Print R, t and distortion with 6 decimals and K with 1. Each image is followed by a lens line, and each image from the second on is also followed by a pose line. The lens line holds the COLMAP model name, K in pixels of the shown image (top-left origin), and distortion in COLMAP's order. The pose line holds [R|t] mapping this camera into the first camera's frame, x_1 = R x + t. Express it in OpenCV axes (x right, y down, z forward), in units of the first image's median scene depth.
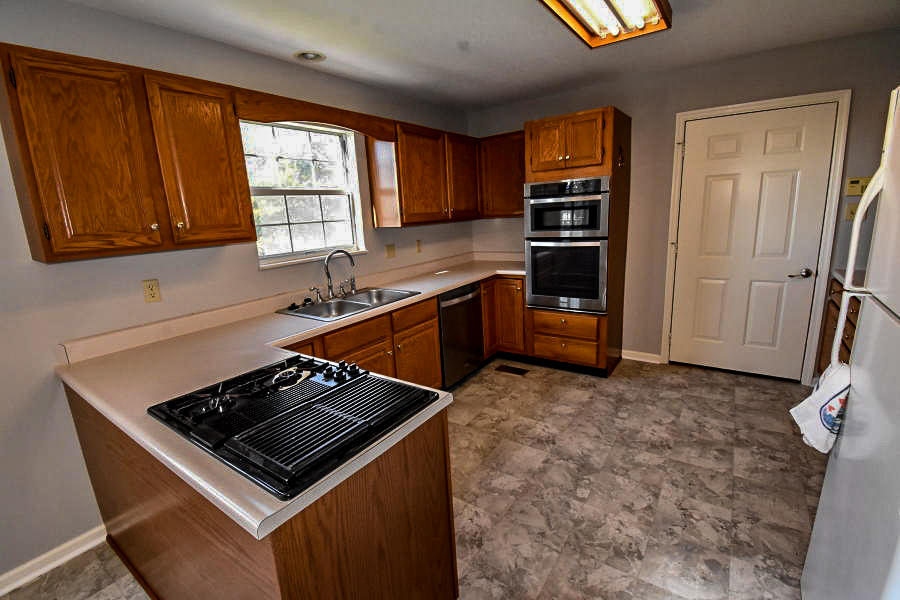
lens RADIAL K [[397.7, 0, 449.2], [0, 397.7, 297.0], [0, 0, 1]] dist [0.018935, -0.024848]
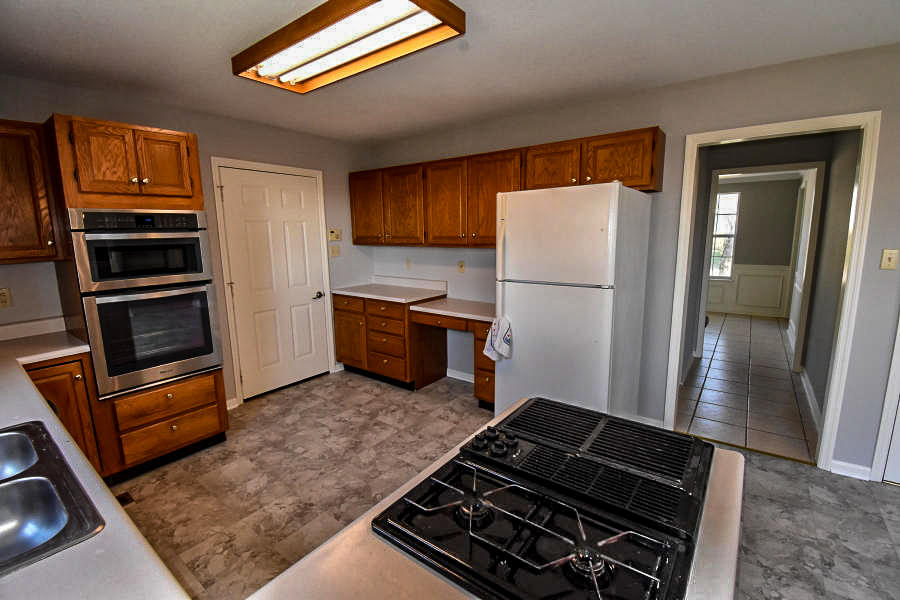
lens RADIAL K [[397.7, 0, 449.2], [0, 397.7, 297.0], [0, 0, 1]] dist [0.018935, -0.024848]
pose [[0.037751, -0.108402, 0.993390, -0.446602], [0.227655, 0.968891, 0.097078, -0.078305], [-0.973010, 0.222486, 0.061255, 0.435246]]
